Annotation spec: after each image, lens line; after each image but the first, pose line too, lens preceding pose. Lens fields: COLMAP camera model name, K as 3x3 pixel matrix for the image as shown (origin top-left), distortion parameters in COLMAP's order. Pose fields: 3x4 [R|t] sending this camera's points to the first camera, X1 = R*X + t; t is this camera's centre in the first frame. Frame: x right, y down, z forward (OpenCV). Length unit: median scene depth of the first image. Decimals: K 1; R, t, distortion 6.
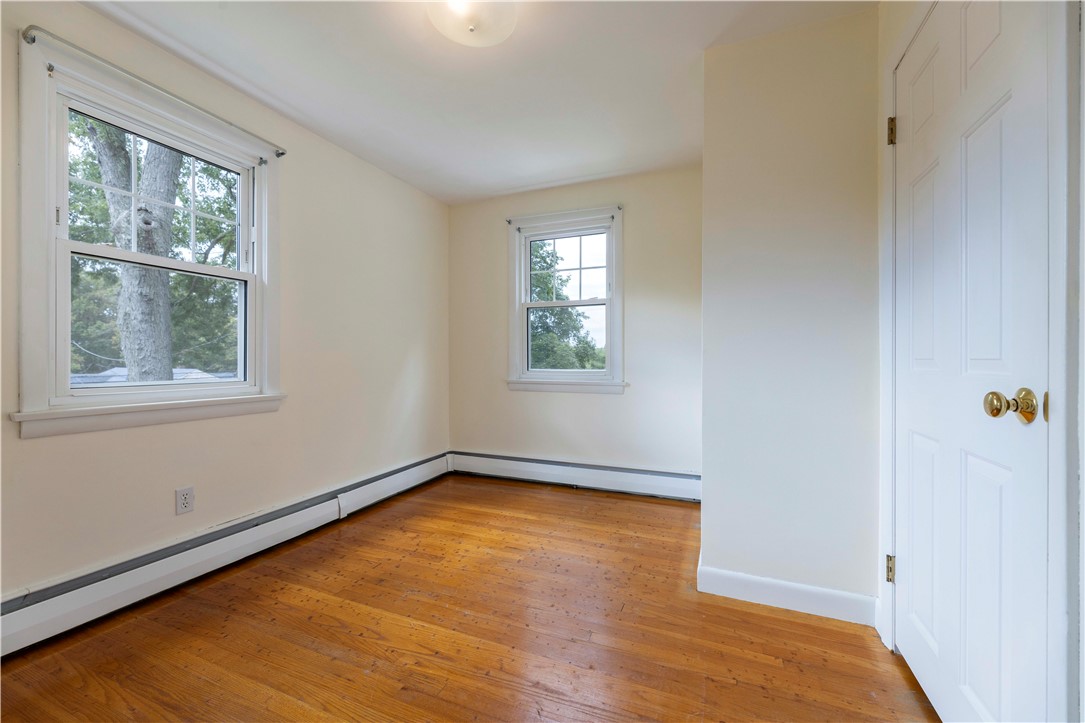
lens RADIAL K [[434.2, 0, 541.9], [0, 434.2, 359.4], [0, 0, 1]] dist [0.000839, 0.000066]
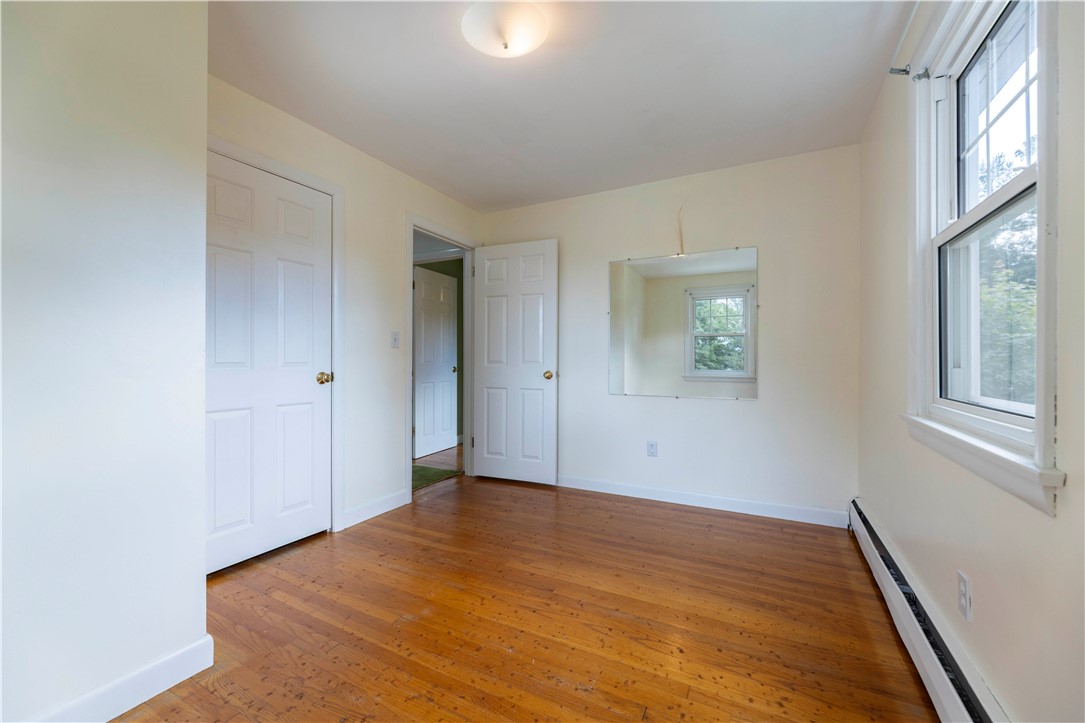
lens RADIAL K [[434.2, 0, 542.6], [0, 434.2, 359.6], [0, 0, 1]] dist [0.000839, 0.000066]
pose [[-0.996133, -0.001036, 0.087851, -0.332389], [-0.001116, 0.999999, -0.000865, -0.009805], [-0.087850, -0.000959, -0.996133, 1.967307]]
